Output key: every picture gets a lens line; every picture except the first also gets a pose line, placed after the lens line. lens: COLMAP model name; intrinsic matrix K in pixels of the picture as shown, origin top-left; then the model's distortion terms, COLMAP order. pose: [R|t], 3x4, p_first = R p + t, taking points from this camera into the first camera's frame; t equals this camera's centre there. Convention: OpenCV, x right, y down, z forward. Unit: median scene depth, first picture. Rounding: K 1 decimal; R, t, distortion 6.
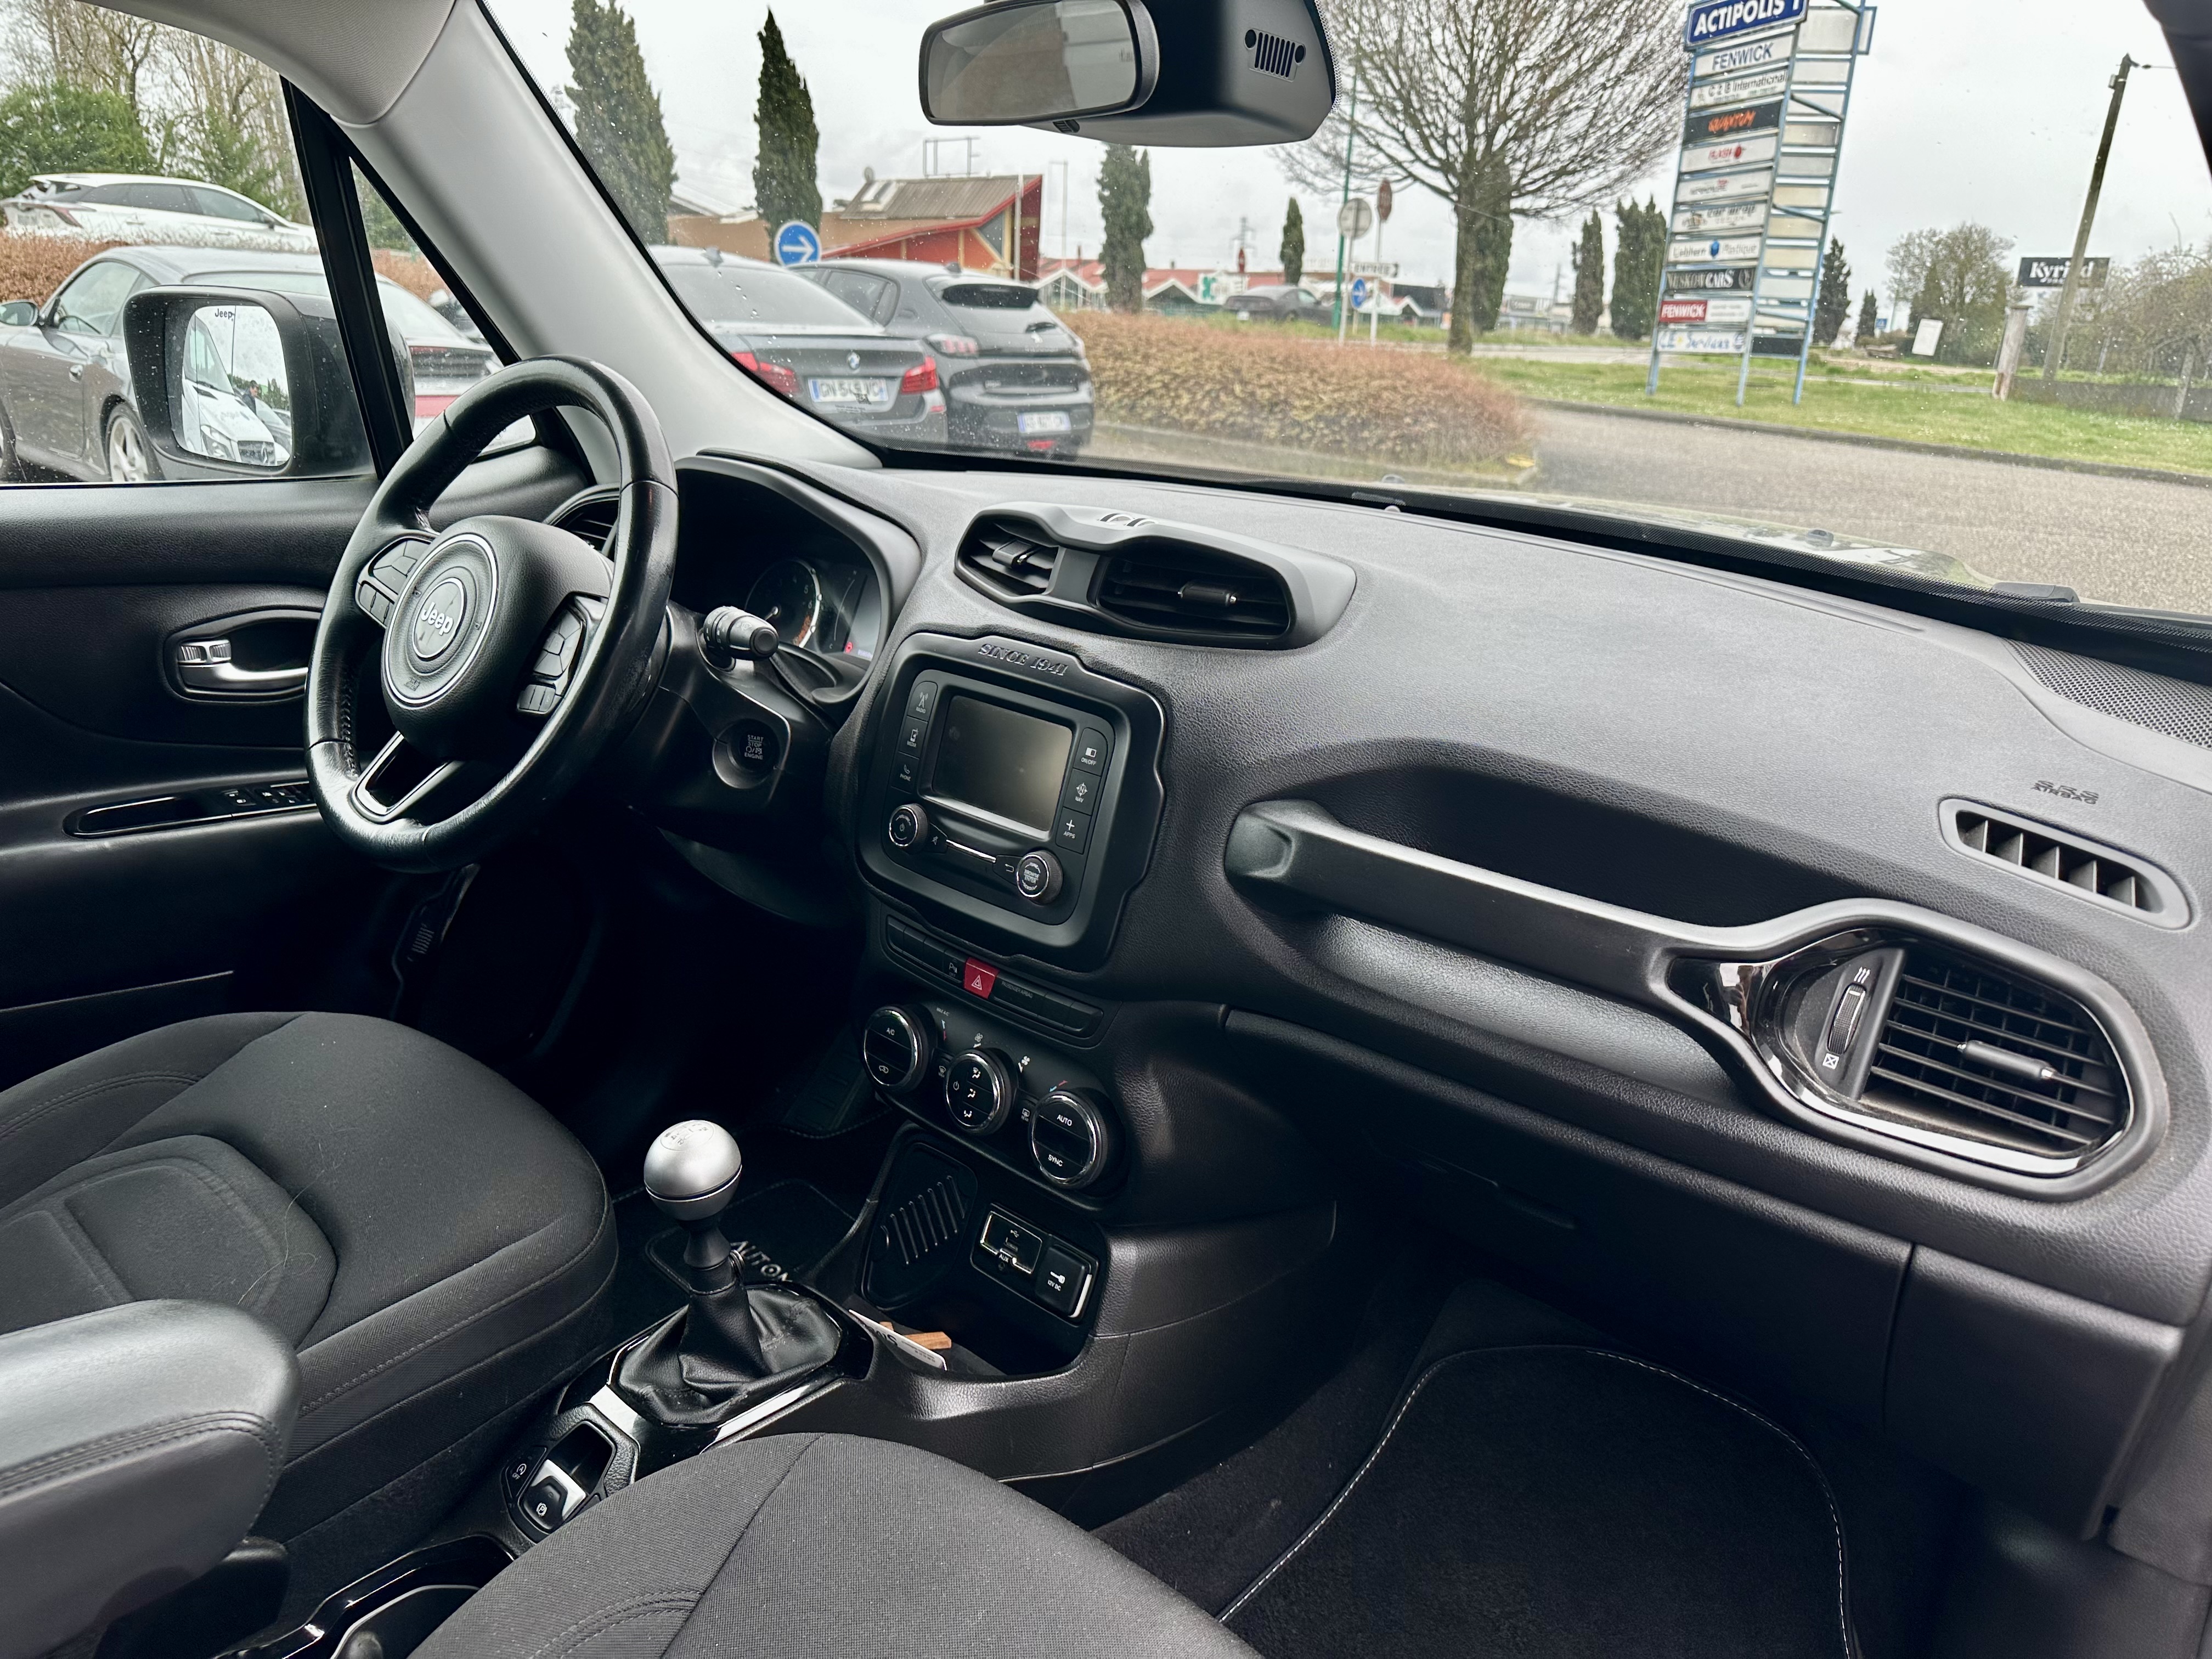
lens RADIAL K [[1587.8, 0, 1120.9], [0, 1587.8, 833.5], [0, 0, 1]] dist [0.004517, -0.004899]
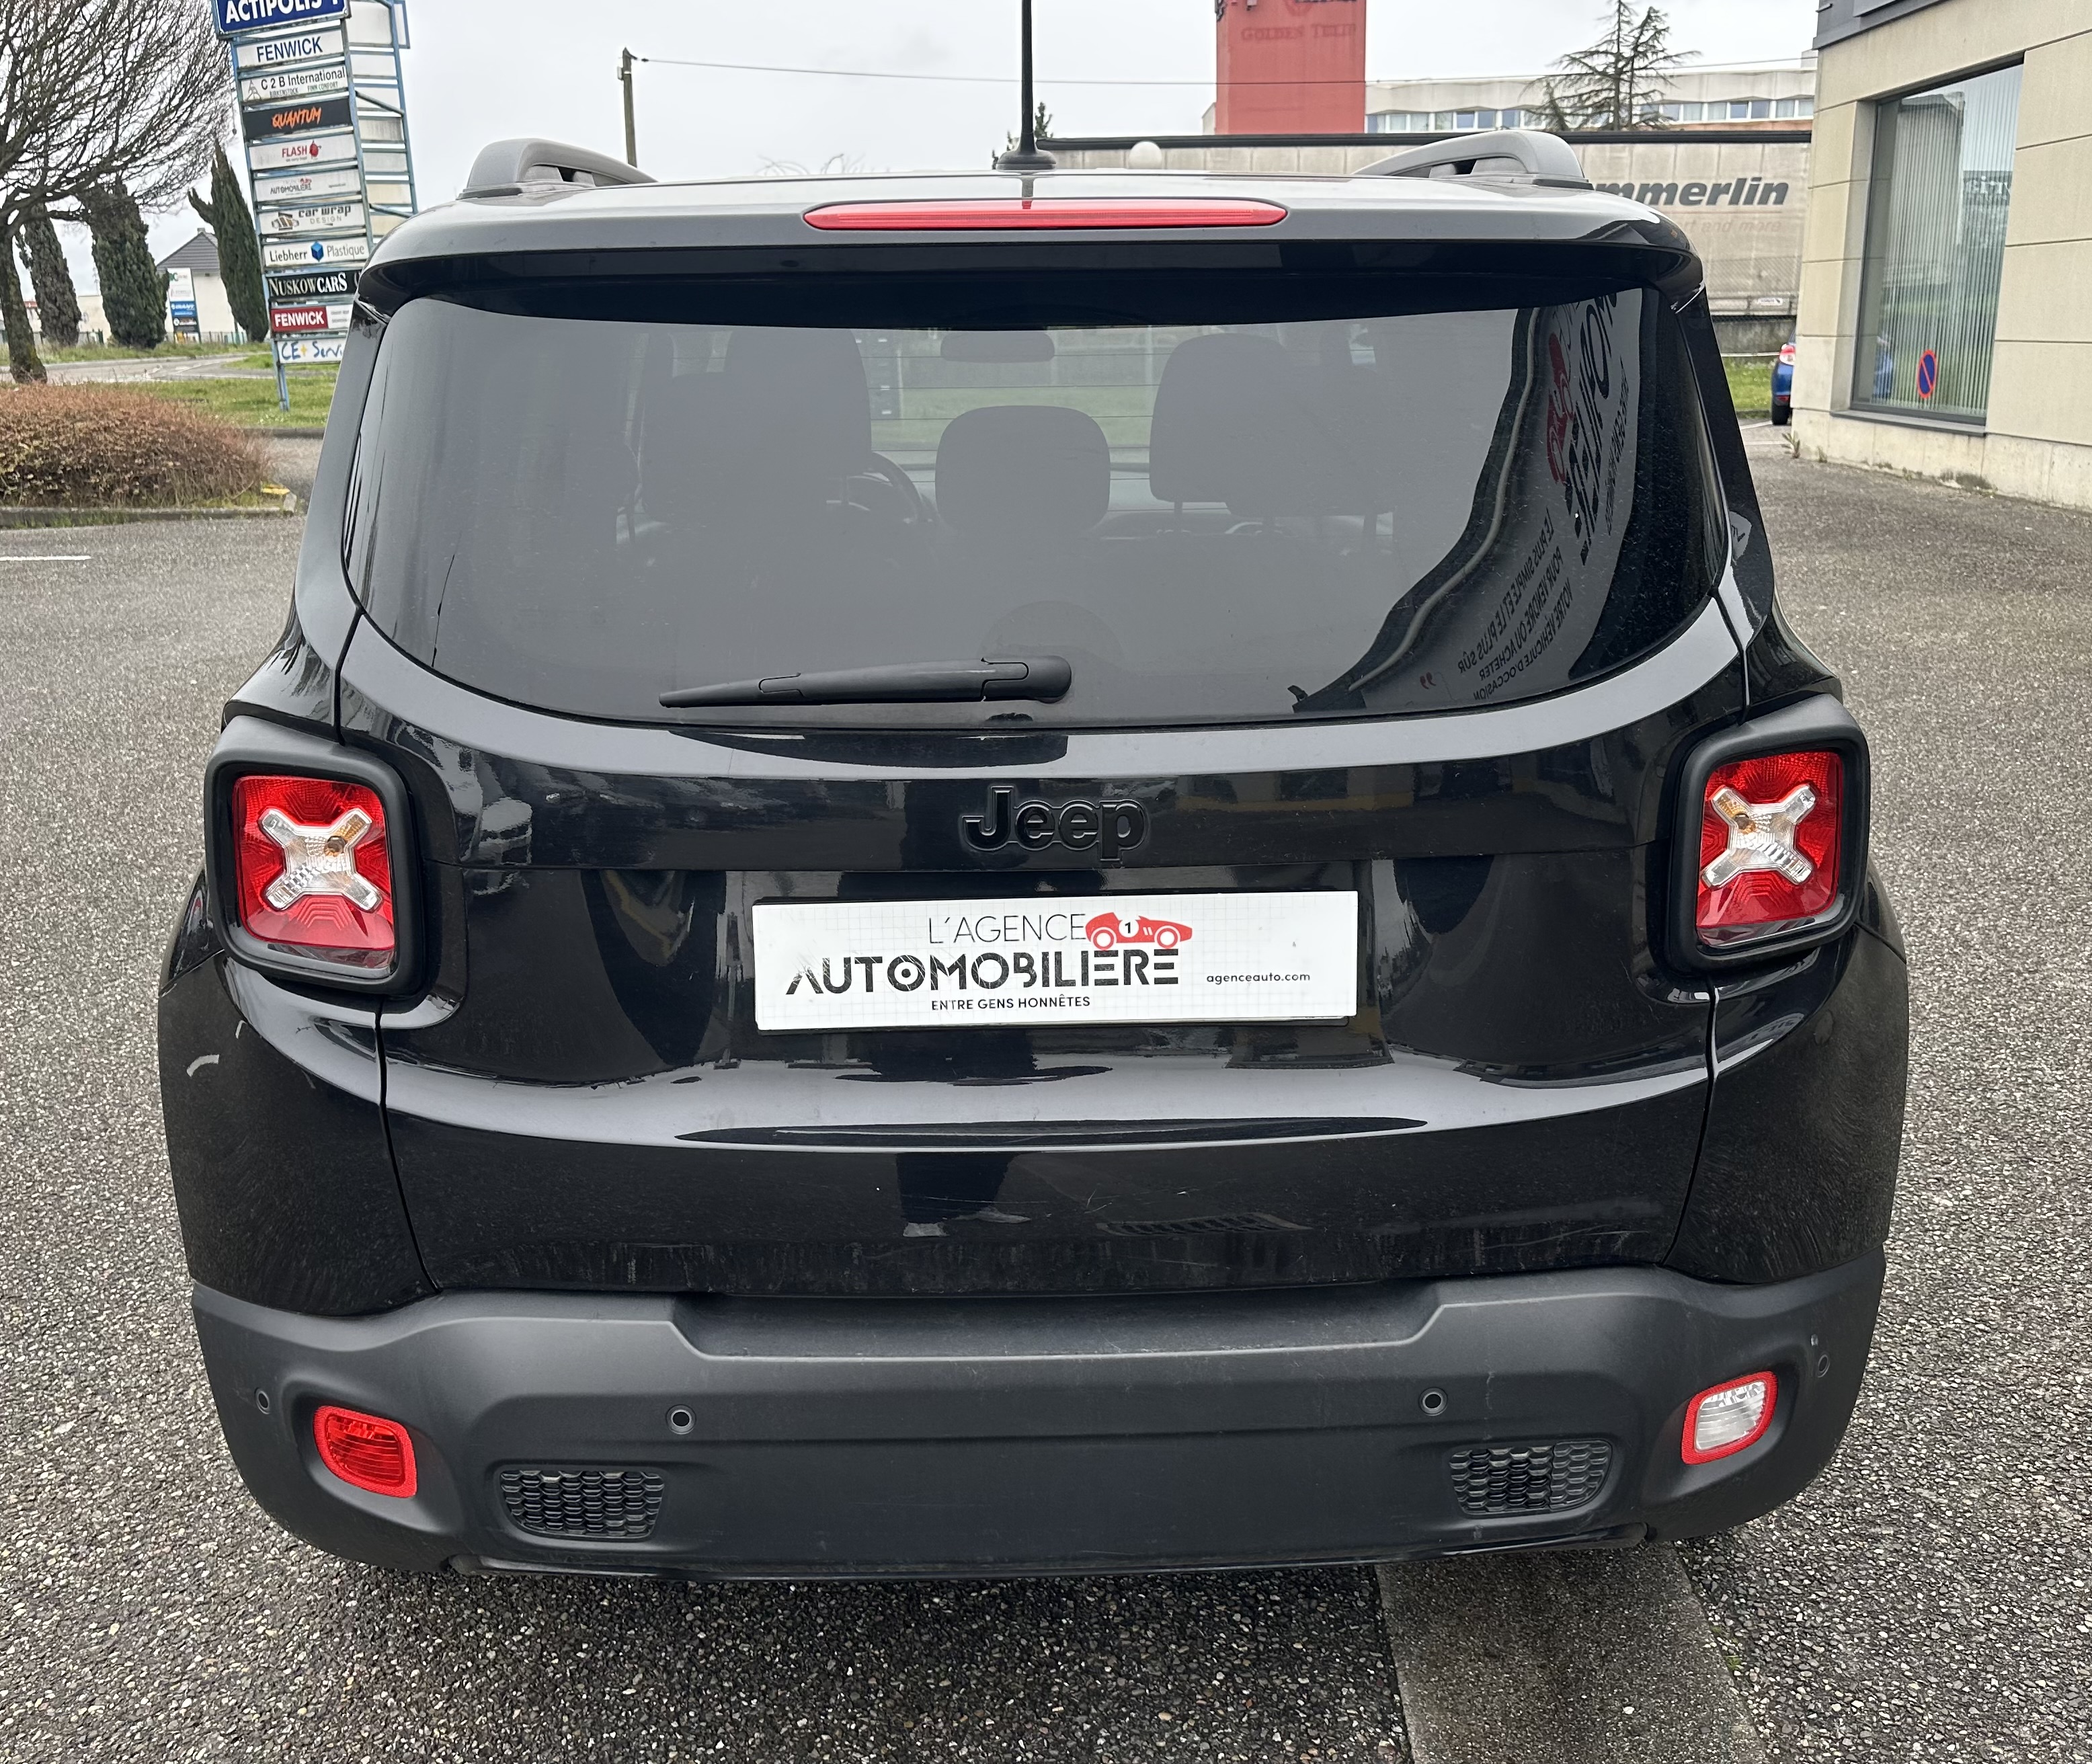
lens RADIAL K [[1982.6, 0, 1005.2], [0, 1982.6, 853.9], [0, 0, 1]] dist [0.019964, 0.000000]
pose [[0.737974, -0.237496, 0.631656, -0.143655], [0.265496, 0.962720, 0.051789, 0.018269], [-0.620408, 0.129483, 0.773517, -0.103750]]
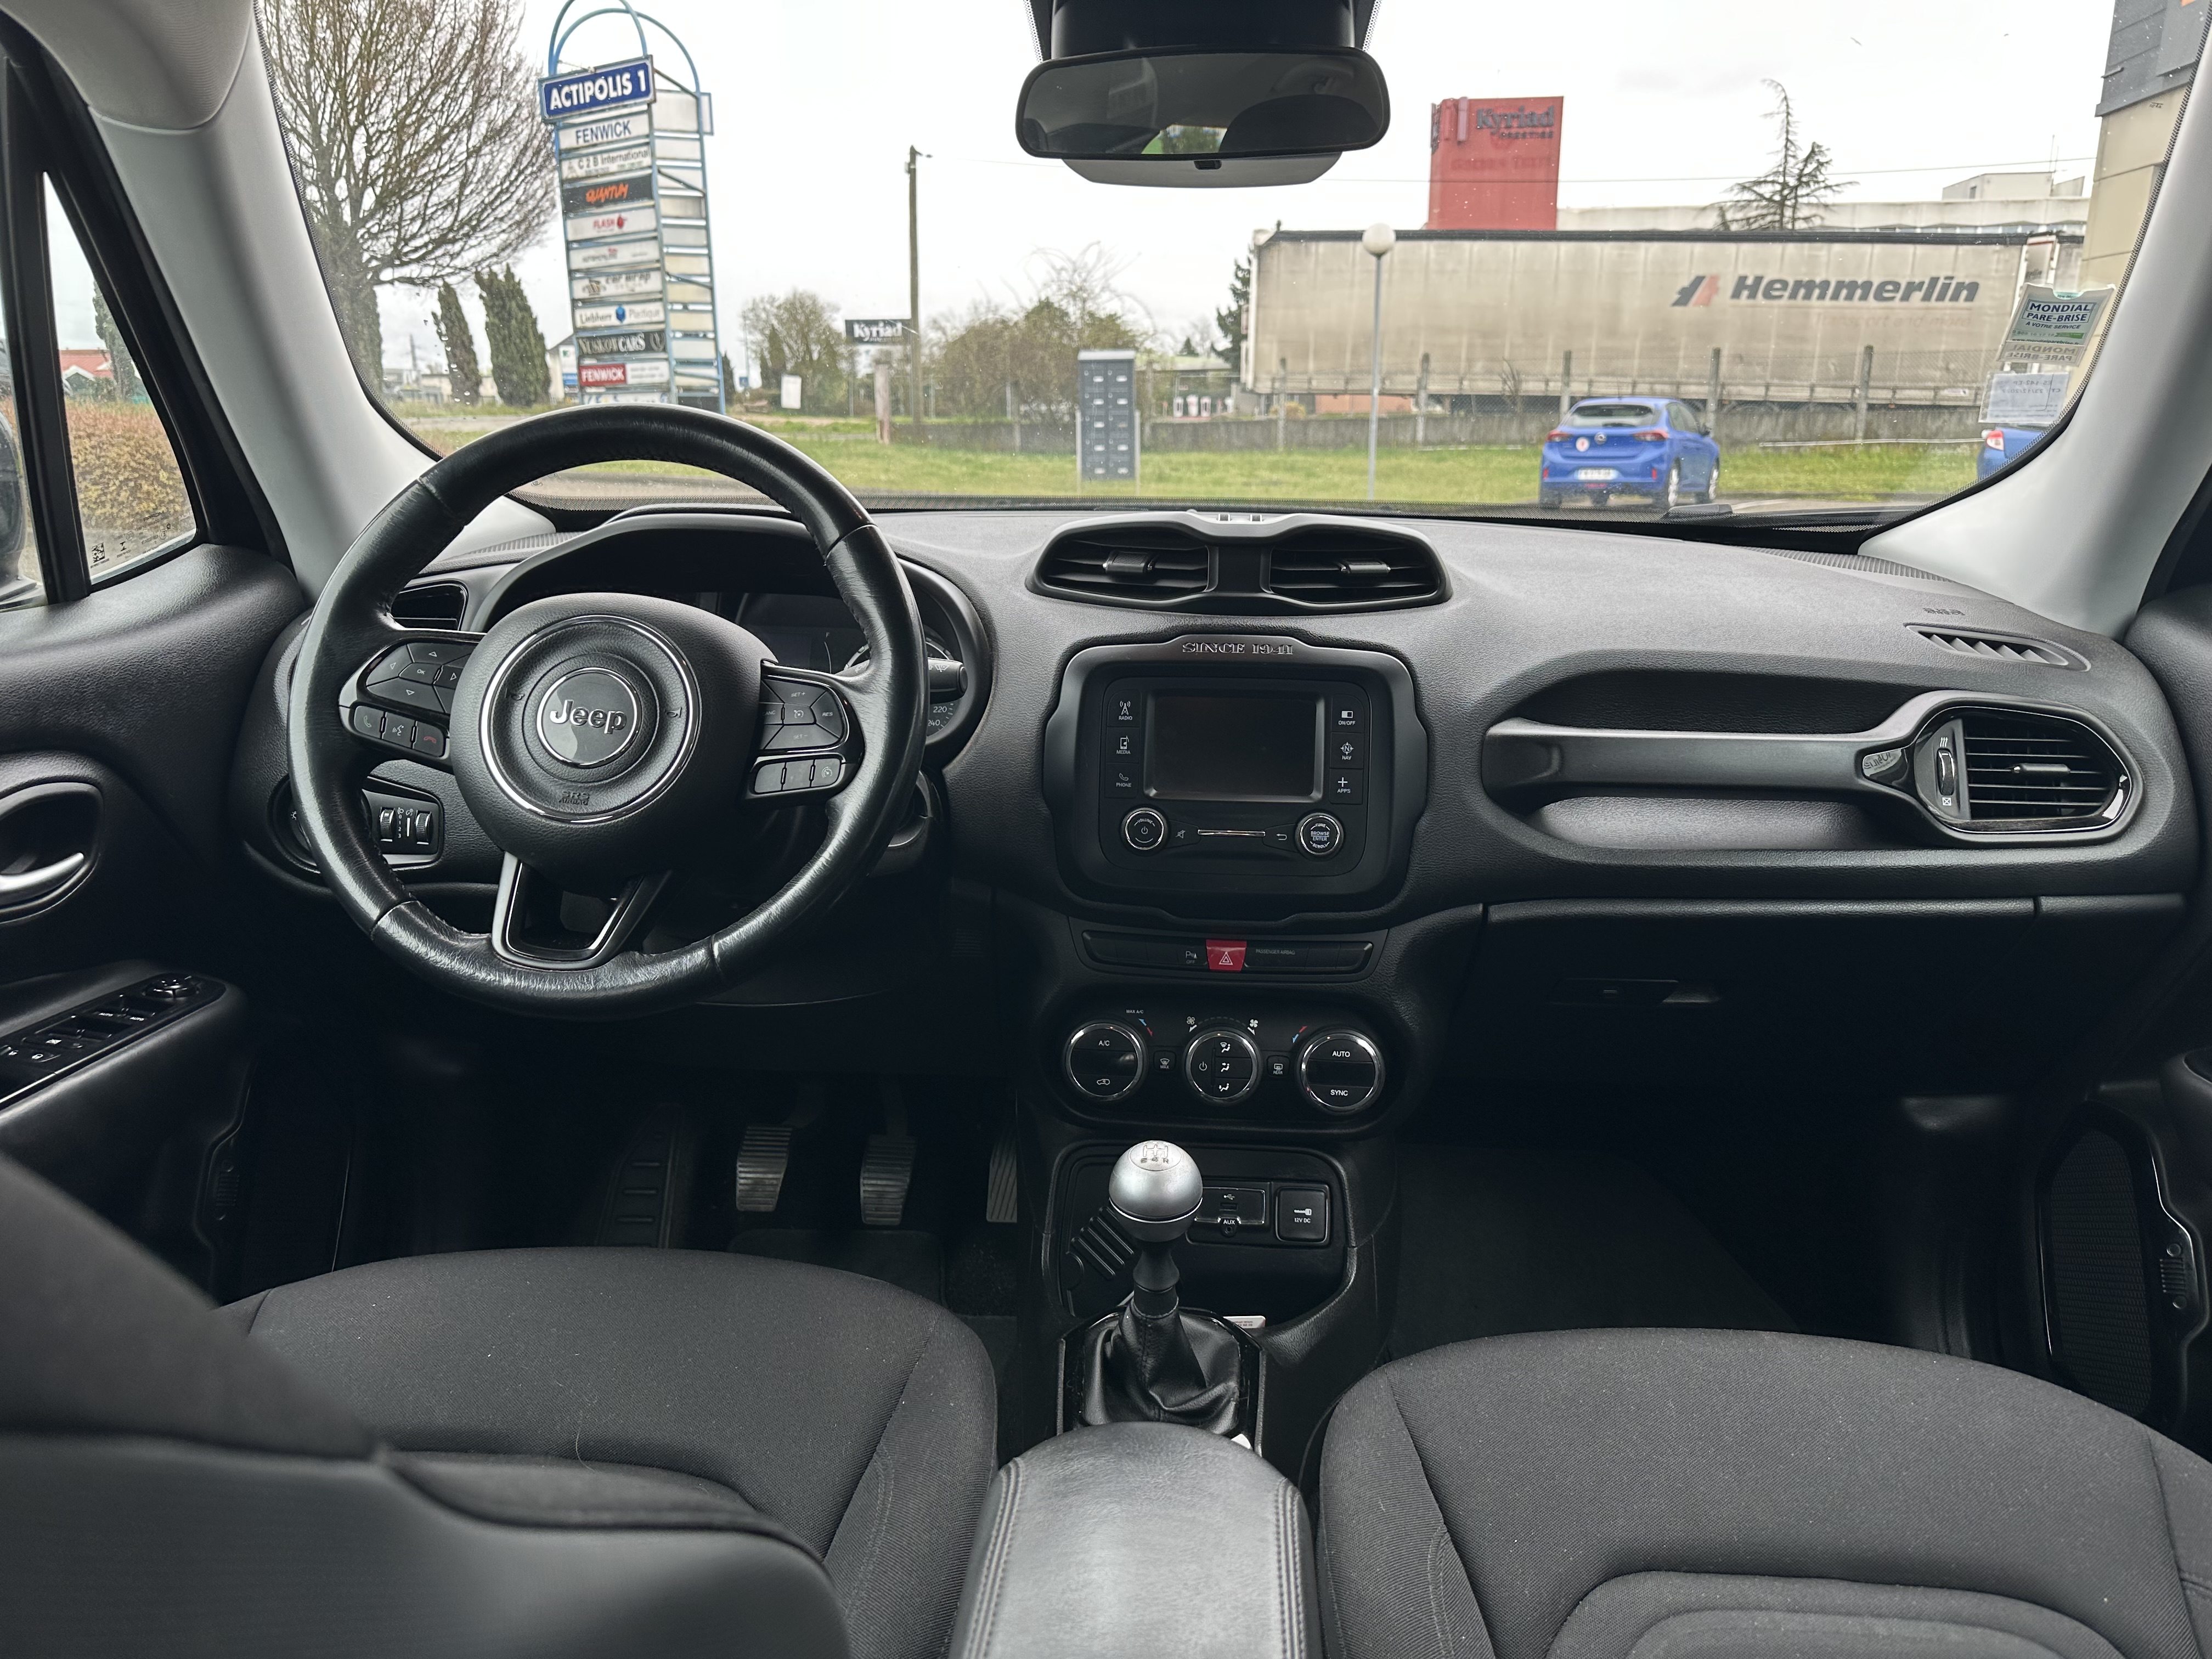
lens RADIAL K [[1587.8, 0, 1096.5], [0, 1587.8, 842.7], [0, 0, 1]] dist [0.004517, -0.004899]
pose [[0.795166, -0.207063, 0.569944, -0.039070], [0.225965, 0.973379, 0.038375, -0.002173], [-0.562717, 0.098273, 0.820787, 0.008628]]
